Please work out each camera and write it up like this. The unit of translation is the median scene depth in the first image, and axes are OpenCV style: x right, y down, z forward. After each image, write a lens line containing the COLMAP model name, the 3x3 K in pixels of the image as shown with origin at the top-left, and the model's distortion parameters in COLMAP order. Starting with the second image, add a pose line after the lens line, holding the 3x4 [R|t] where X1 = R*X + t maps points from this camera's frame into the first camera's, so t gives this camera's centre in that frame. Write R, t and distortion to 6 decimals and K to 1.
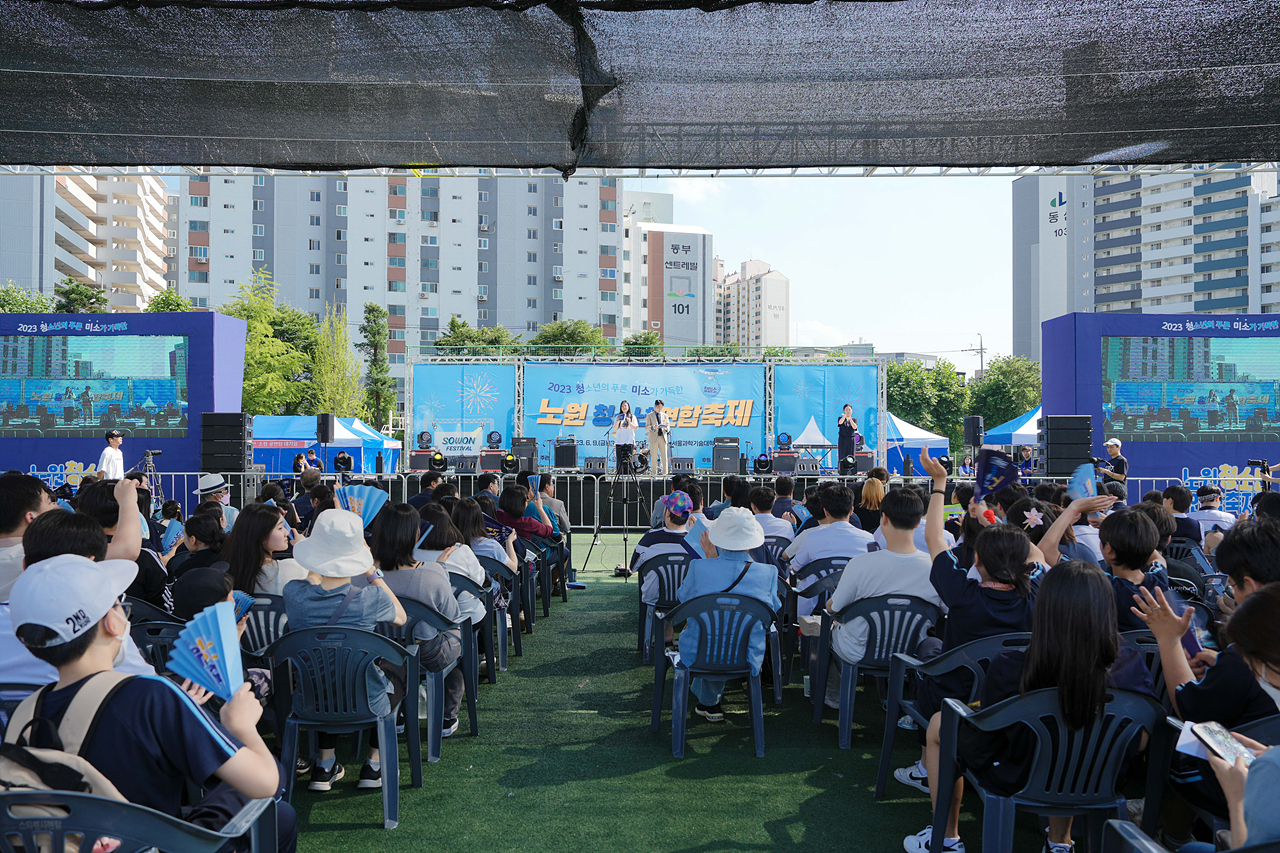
lens RADIAL K [[929.7, 0, 629.4], [0, 929.7, 448.9], [0, 0, 1]] dist [-0.004914, 0.009080]
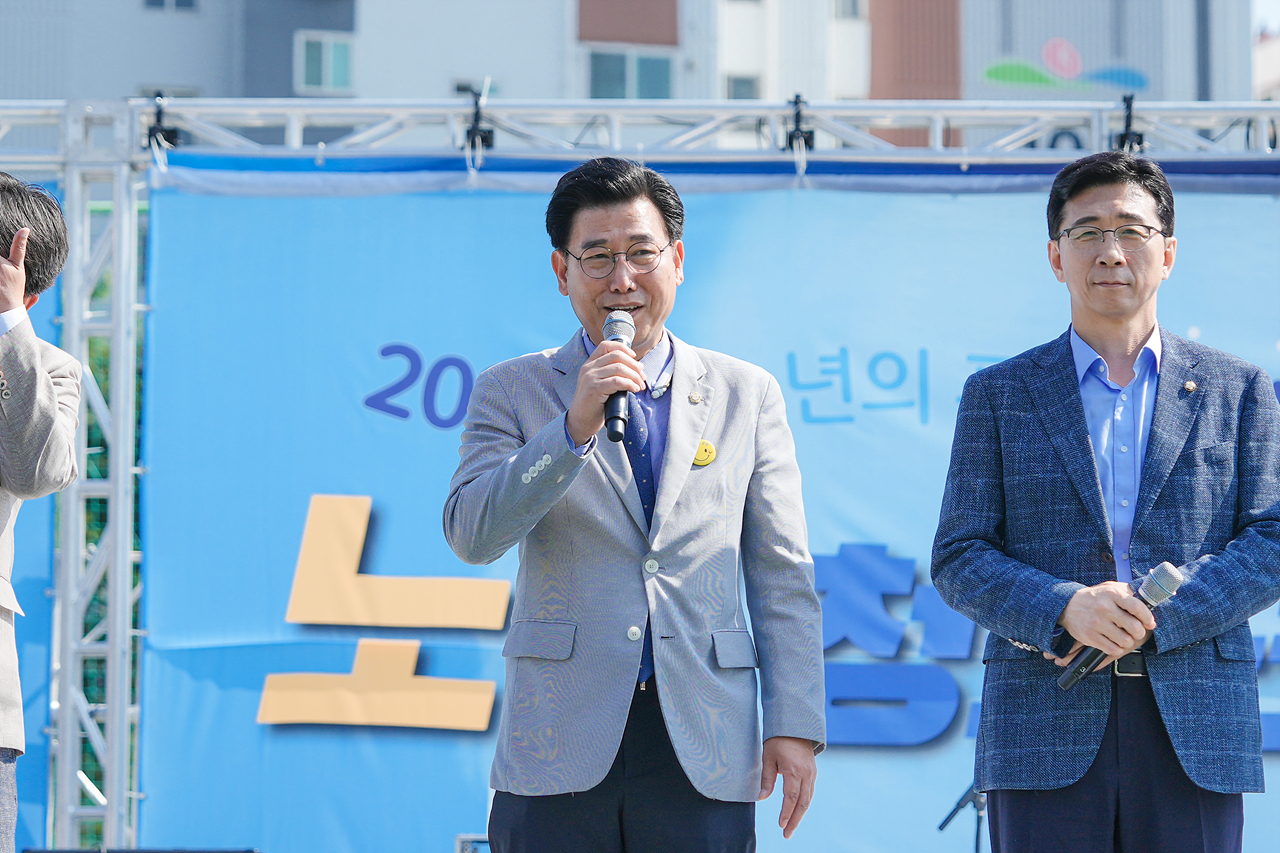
lens RADIAL K [[5118.5, 0, 639.0], [0, 5118.5, 420.6], [0, 0, 1]] dist [-0.081933, 0.000000]
pose [[0.999953, -0.002571, -0.009364, -0.014559], [0.001459, 0.993143, -0.116901, 0.001895], [0.009601, 0.116881, 0.993099, 0.118966]]
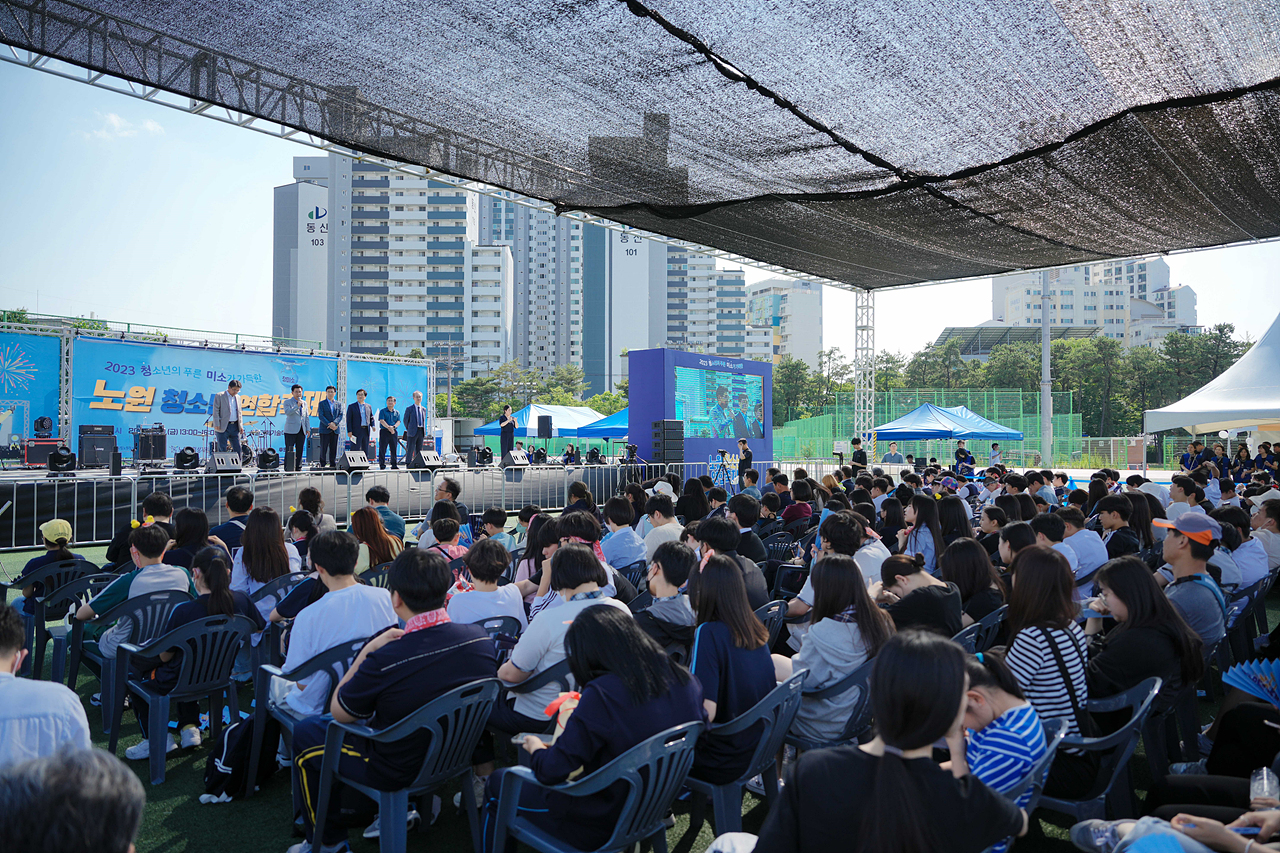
lens RADIAL K [[851.2, 0, 639.7], [0, 851.2, 431.8], [0, 0, 1]] dist [-0.010562, 0.008795]
pose [[0.654382, 0.008937, 0.756112, -0.103363], [-0.009895, 0.999946, -0.003256, -0.002289], [-0.756100, -0.005351, 0.654435, 0.029977]]
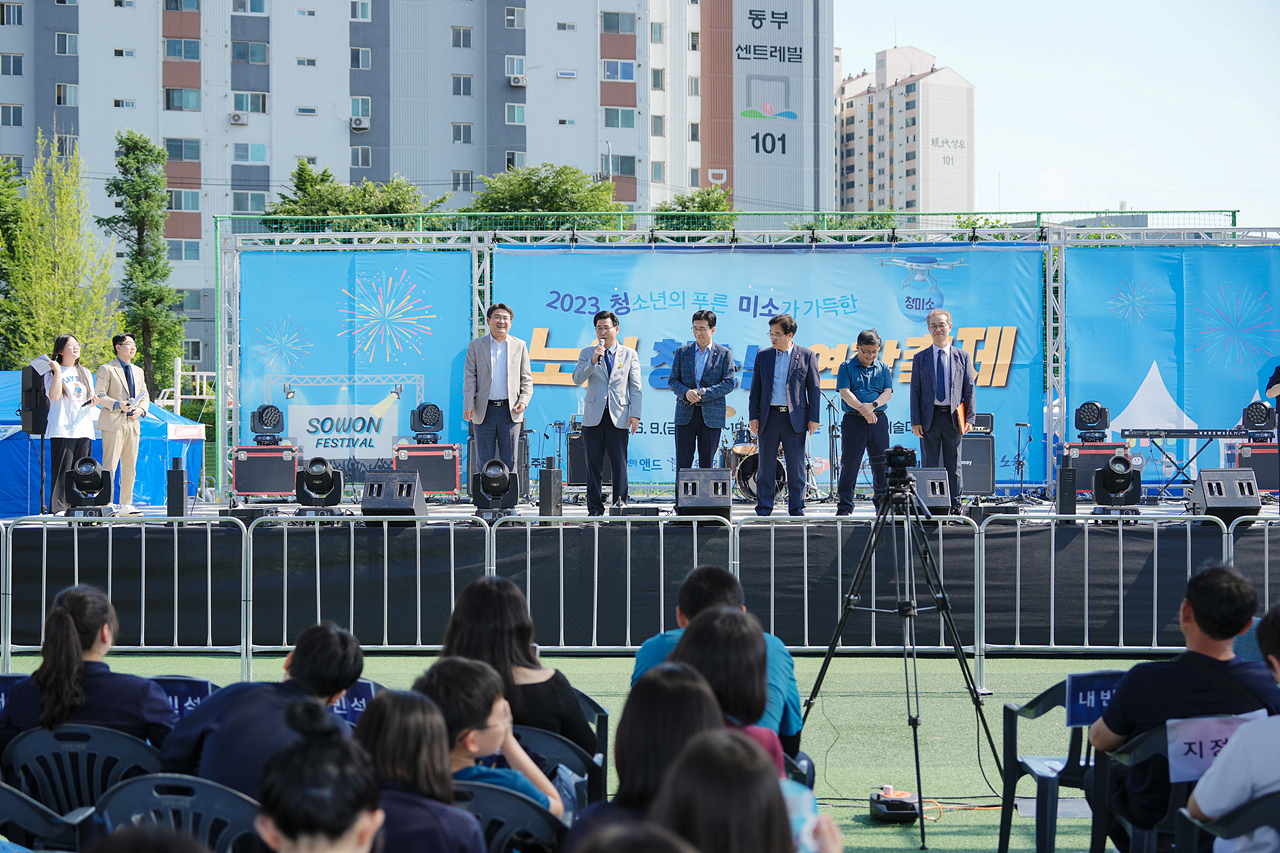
lens RADIAL K [[1862.1, 0, 636.0], [0, 1862.1, 438.2], [0, 0, 1]] dist [0.002065, 0.000000]
pose [[0.999965, -0.006886, -0.004708, -0.012094], [0.006904, 0.999969, 0.003665, -0.001385], [0.004683, -0.003697, 0.999982, 0.035254]]
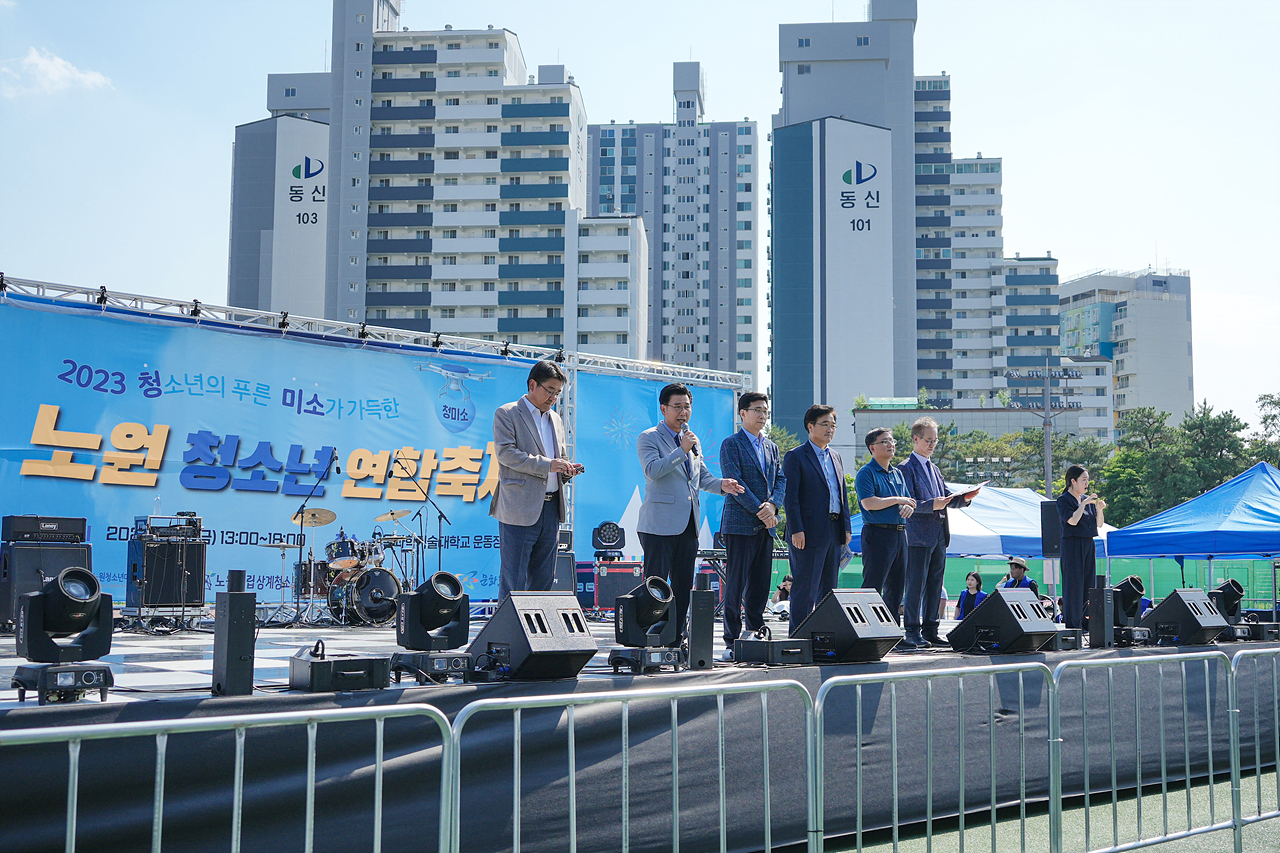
lens RADIAL K [[1482.7, 0, 671.3], [0, 1482.7, 443.9], [0, 0, 1]] dist [0.000233, 0.000000]
pose [[0.726559, 0.061189, 0.684374, -0.085606], [-0.012808, 0.997060, -0.075548, -0.000279], [-0.686984, 0.046125, 0.725207, 0.128110]]
